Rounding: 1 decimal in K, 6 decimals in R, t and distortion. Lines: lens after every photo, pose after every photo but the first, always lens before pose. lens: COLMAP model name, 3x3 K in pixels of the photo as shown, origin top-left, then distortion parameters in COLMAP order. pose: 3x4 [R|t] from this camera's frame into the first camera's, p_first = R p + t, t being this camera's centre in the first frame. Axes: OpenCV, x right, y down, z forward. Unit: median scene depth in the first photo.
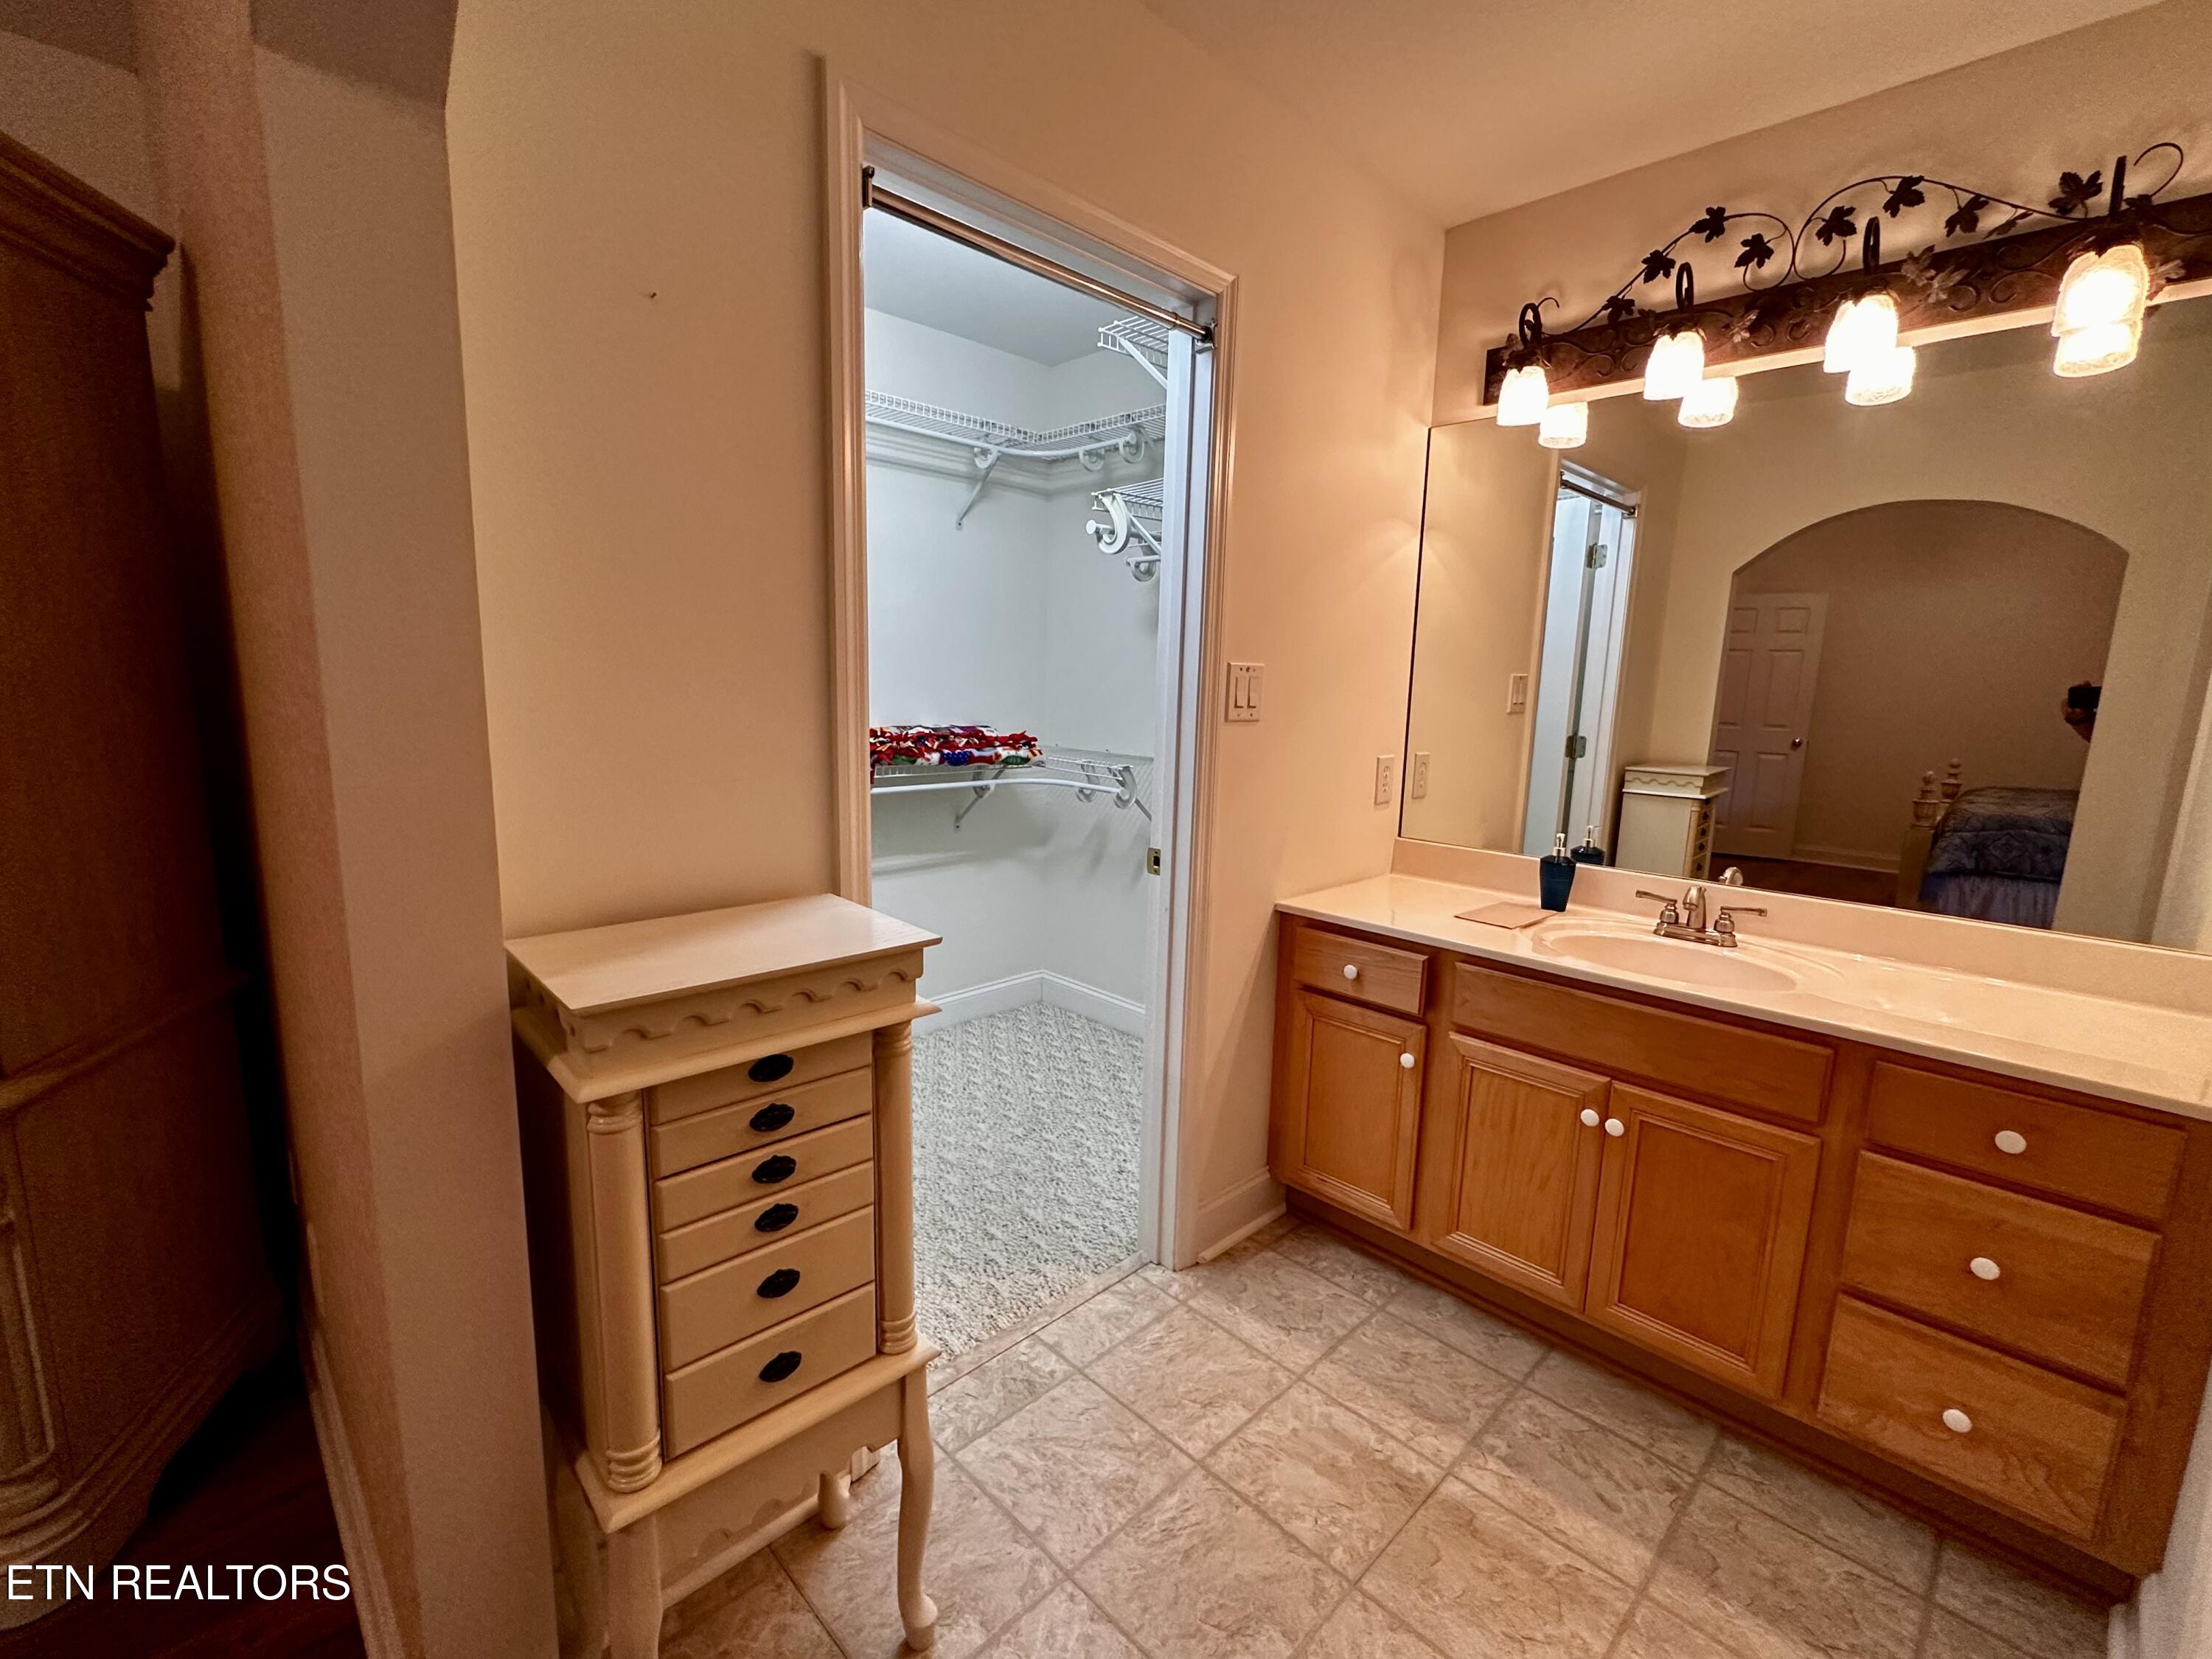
lens RADIAL K [[957.9, 0, 1103.0], [0, 957.9, 831.1], [0, 0, 1]] dist [-0.001012, -0.000399]
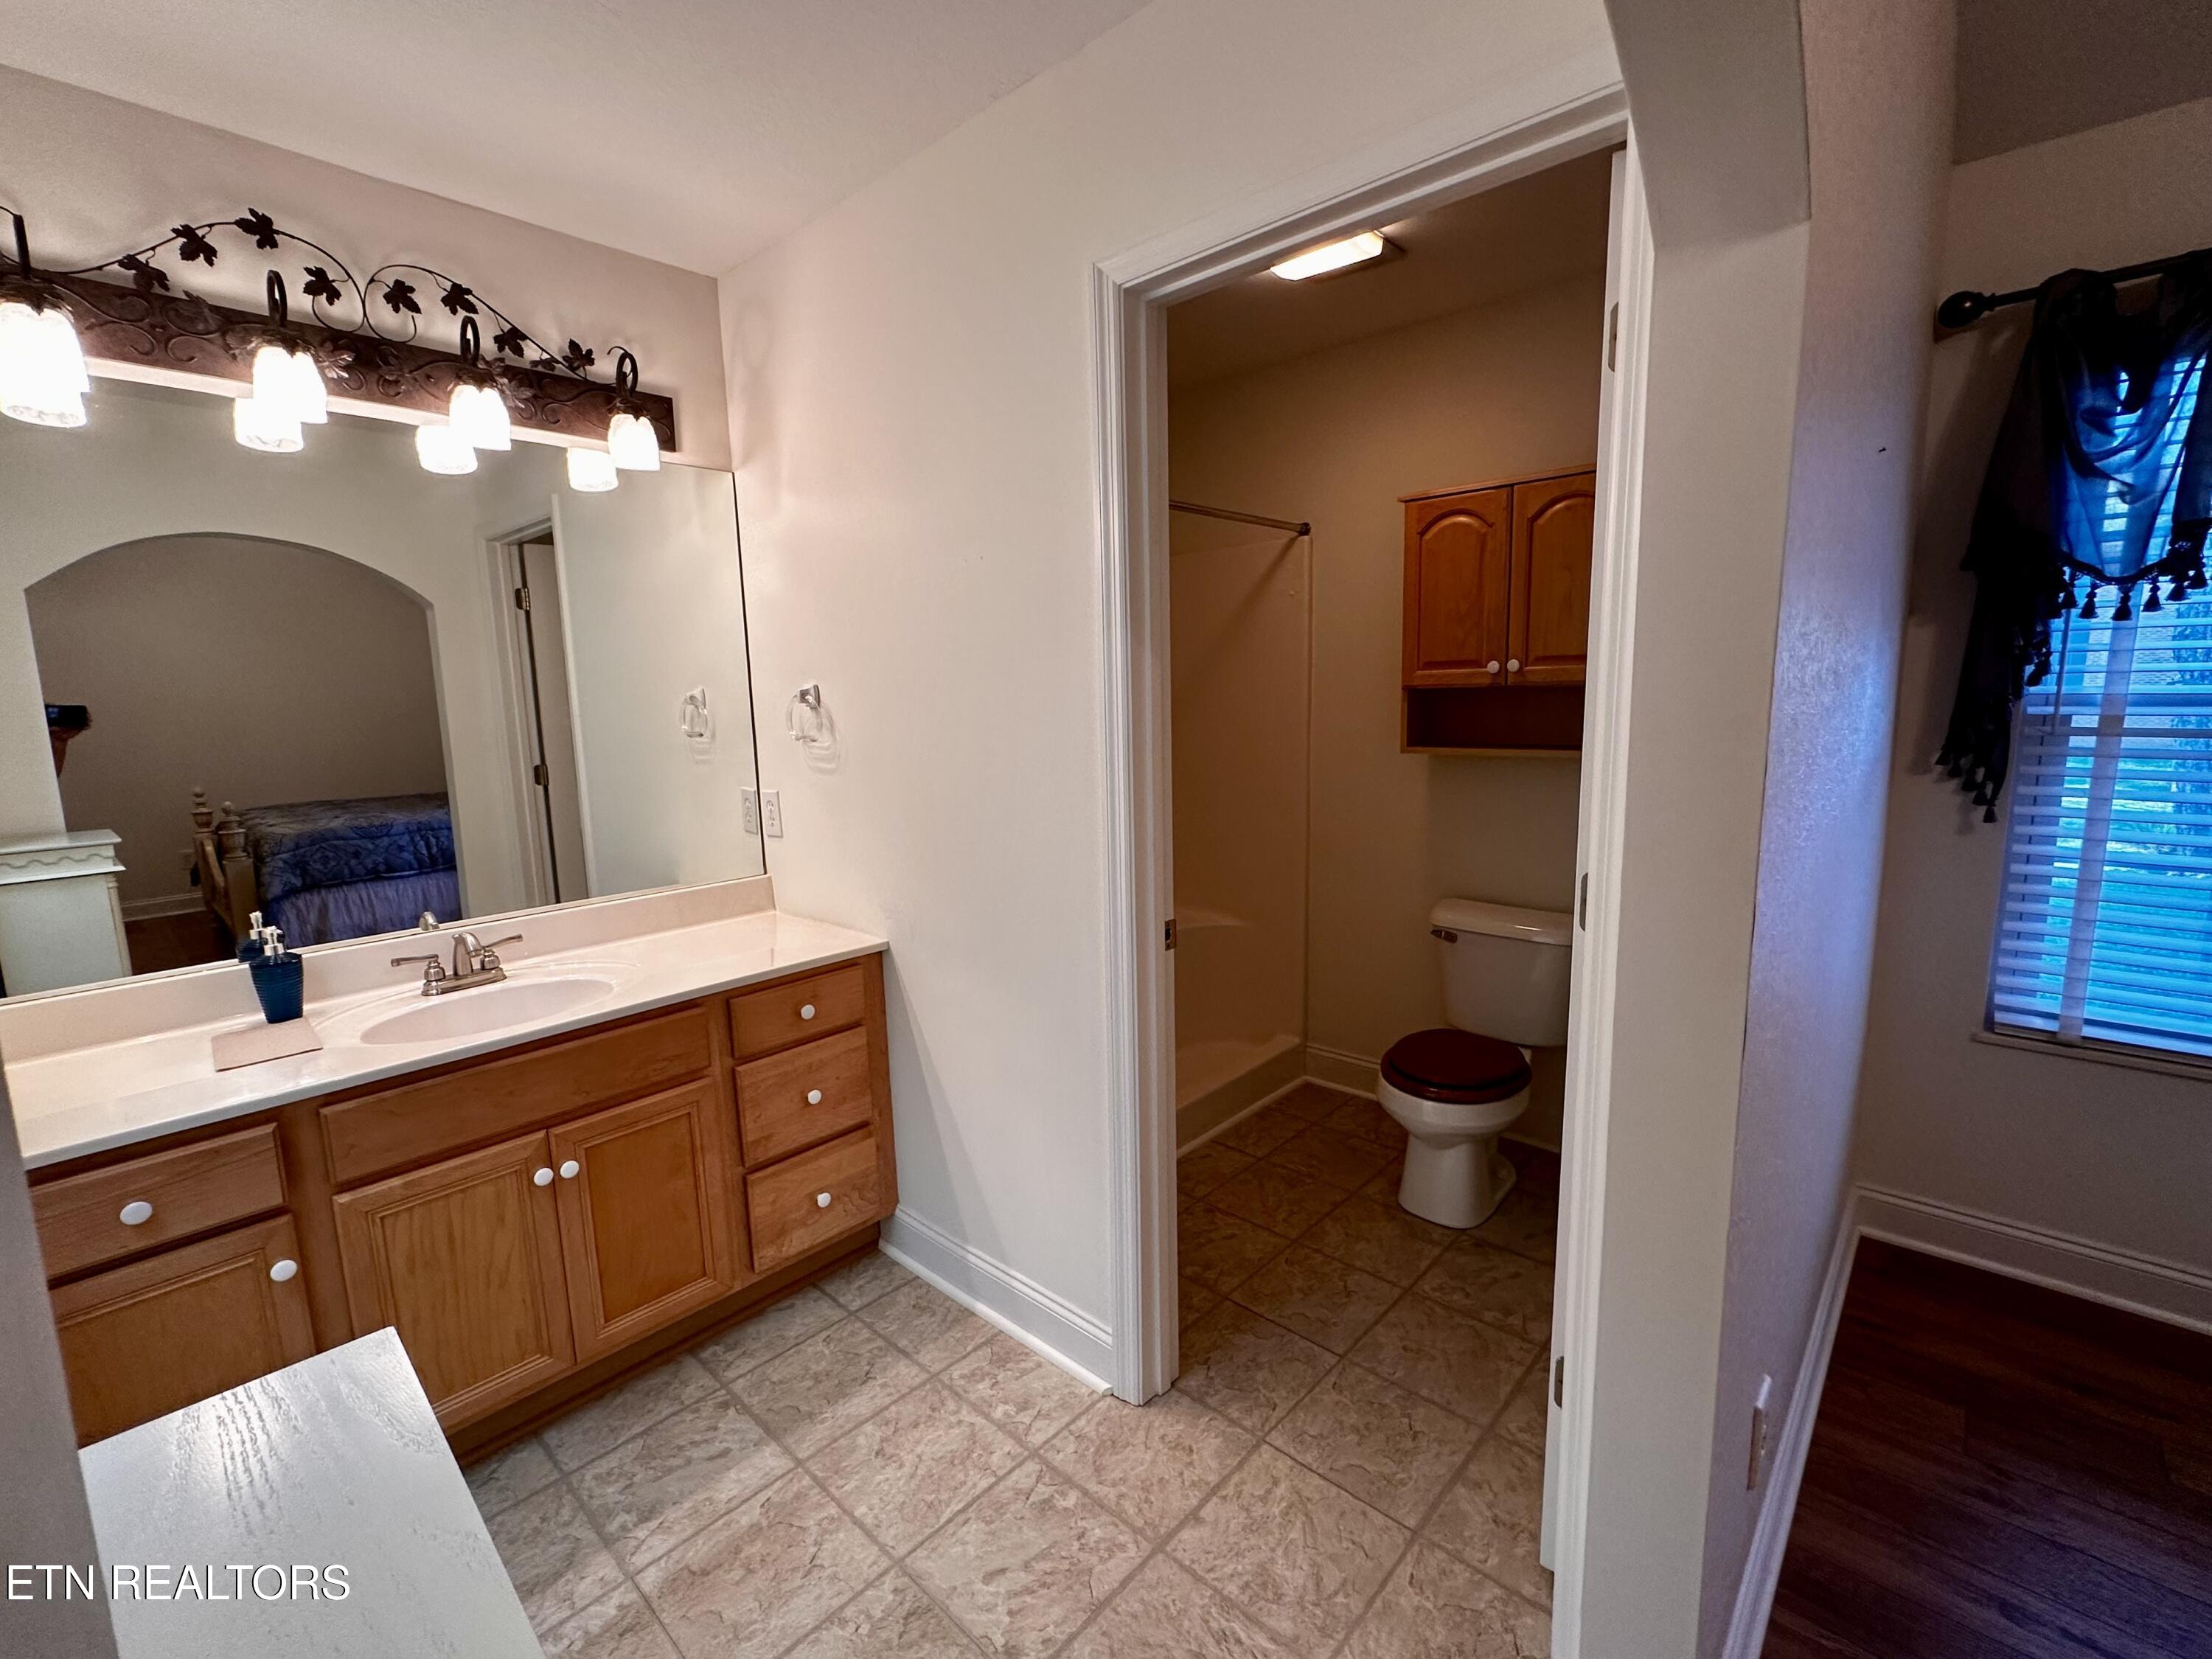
lens RADIAL K [[957.9, 0, 1103.0], [0, 957.9, 831.1], [0, 0, 1]] dist [-0.001012, -0.000399]
pose [[-0.047880, -0.170646, 0.984168, -0.443974], [0.186361, 0.966471, 0.176644, -0.115029], [-0.981314, 0.191869, -0.014472, 0.399151]]
